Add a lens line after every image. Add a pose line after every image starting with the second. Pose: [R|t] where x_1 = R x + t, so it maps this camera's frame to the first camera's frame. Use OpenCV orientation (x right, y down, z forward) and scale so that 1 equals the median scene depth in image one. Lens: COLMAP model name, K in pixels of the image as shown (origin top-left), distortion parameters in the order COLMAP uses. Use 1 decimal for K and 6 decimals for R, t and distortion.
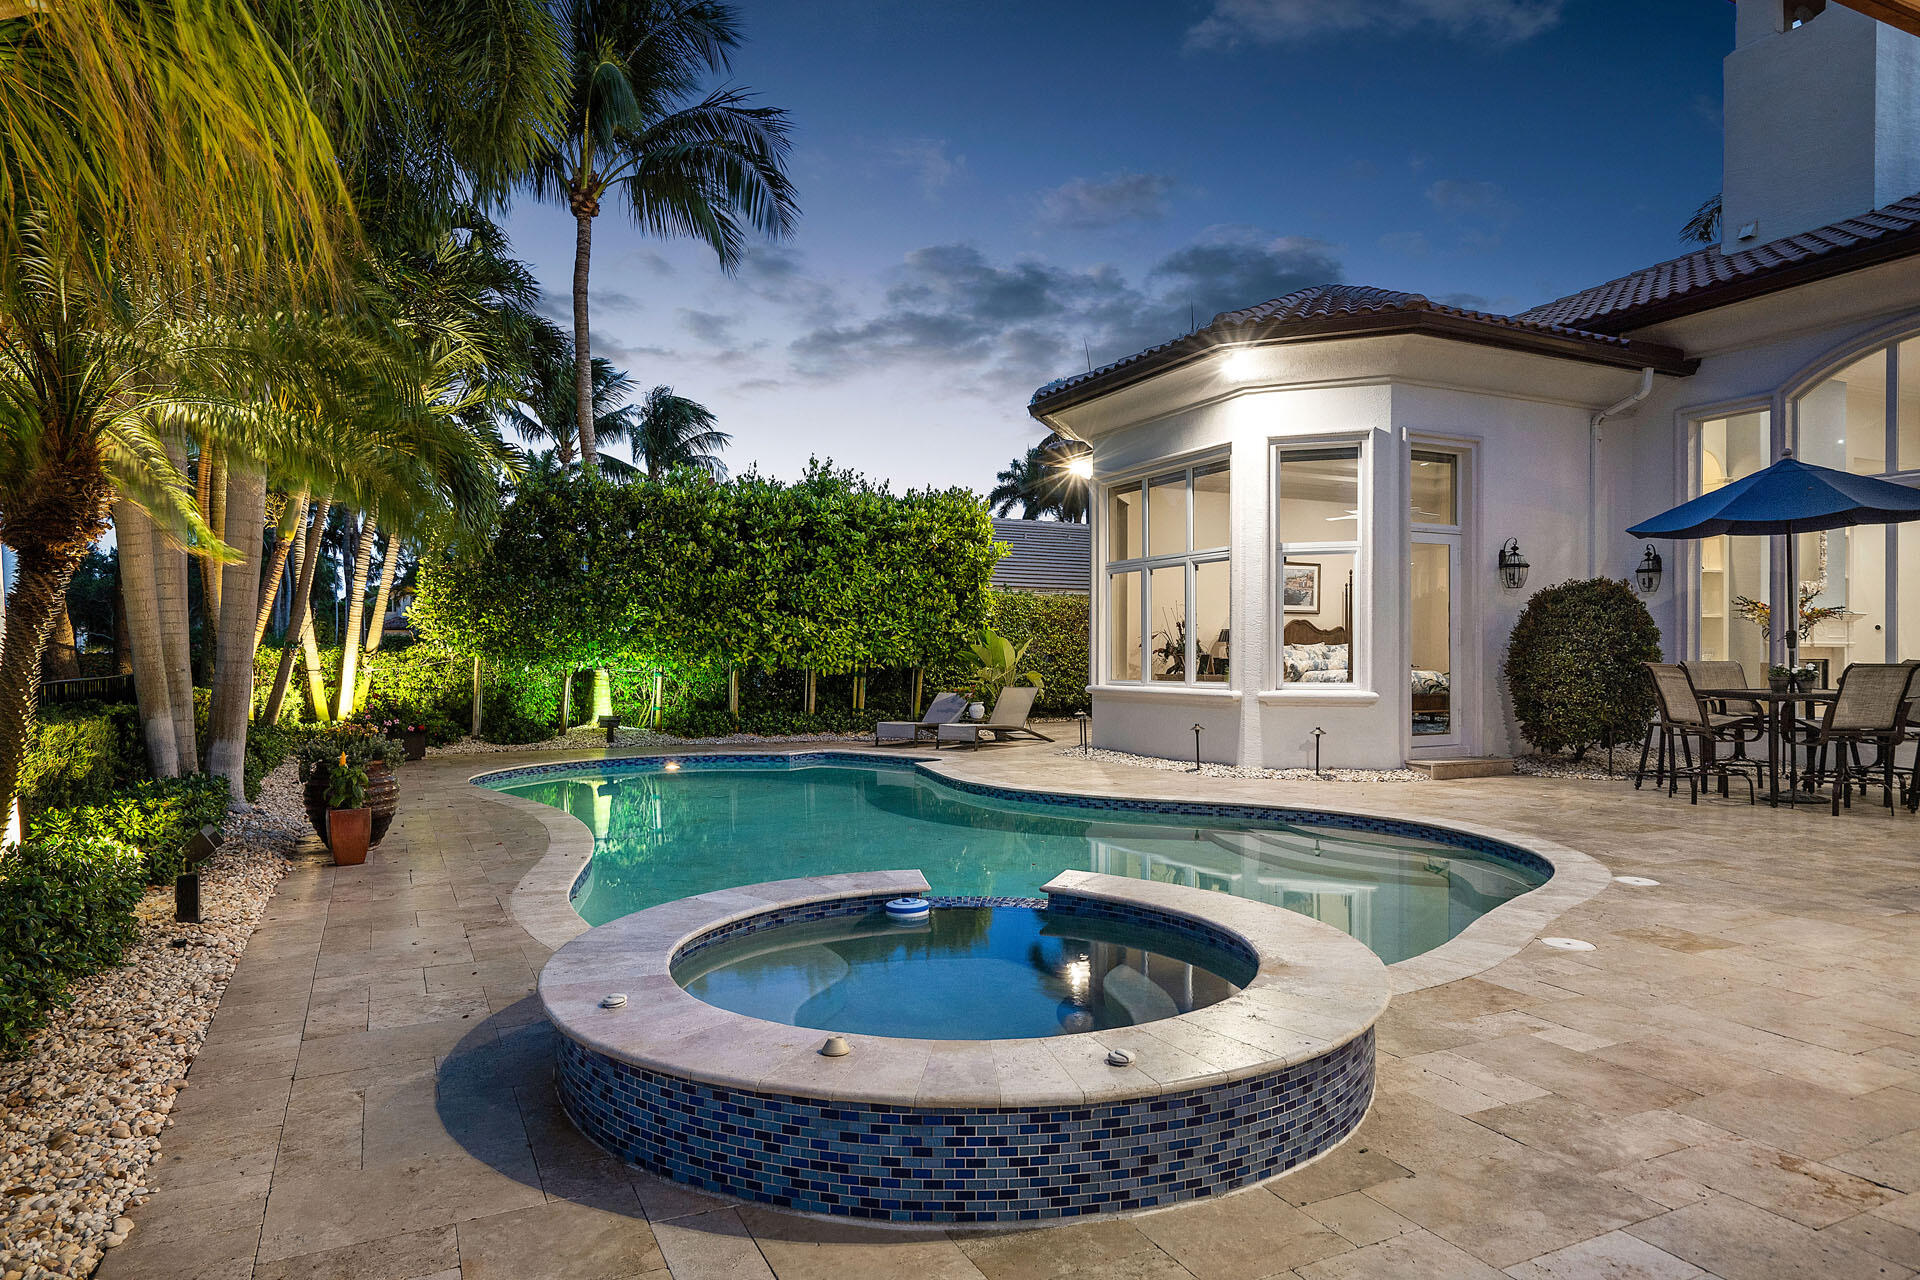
lens RADIAL K [[1147.5, 0, 963.3], [0, 1147.5, 667.0], [0, 0, 1]] dist [0.002070, 0.001232]
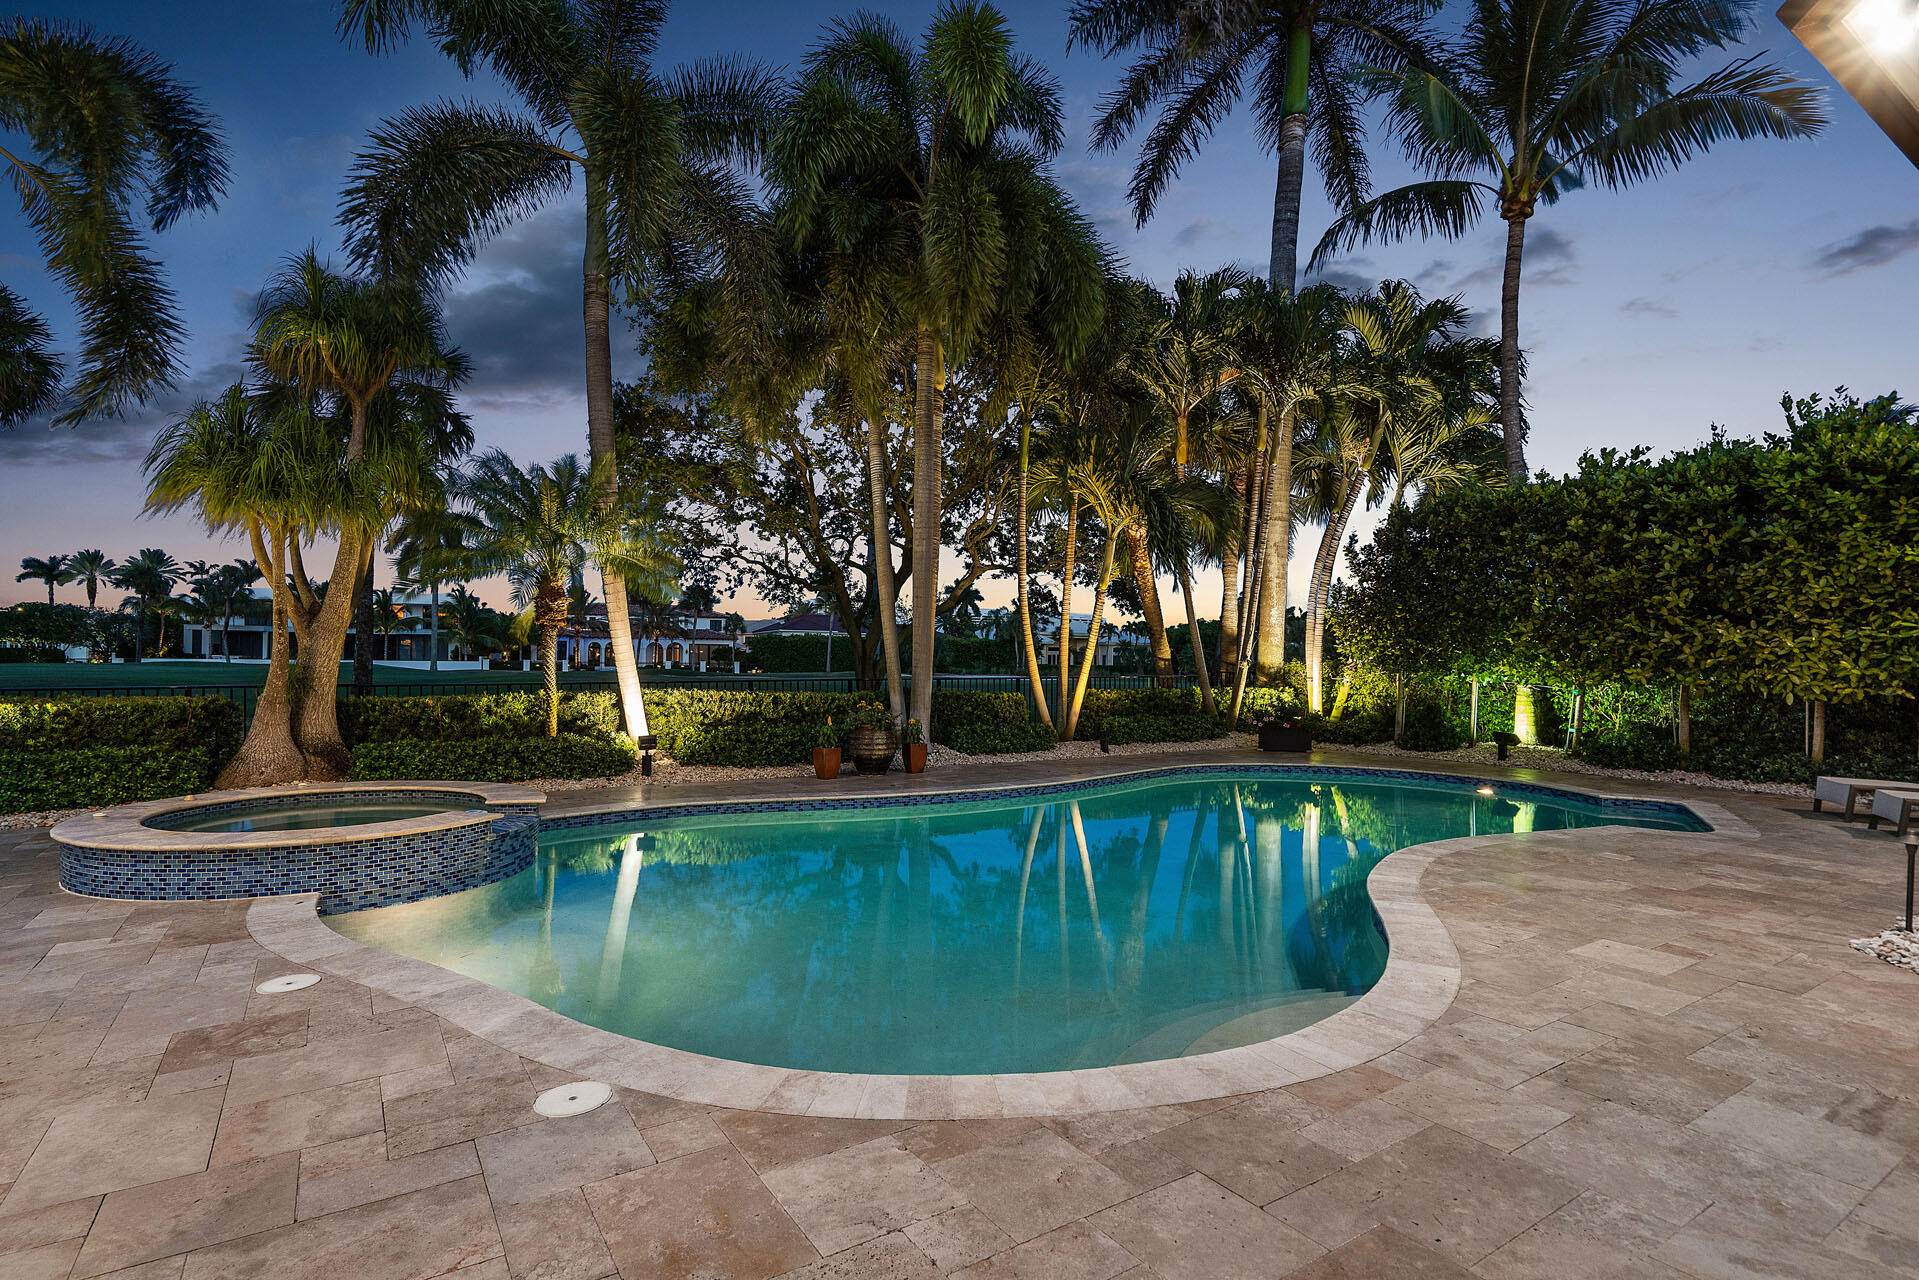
lens RADIAL K [[928.7, 0, 955.2], [0, 928.7, 661.2], [0, 0, 1]] dist [-0.001749, -0.000625]
pose [[0.128031, 0.003104, -0.991765, 0.413219], [-0.018758, 0.999824, 0.000708, -0.009748], [0.991593, 0.018513, 0.128066, 0.456896]]
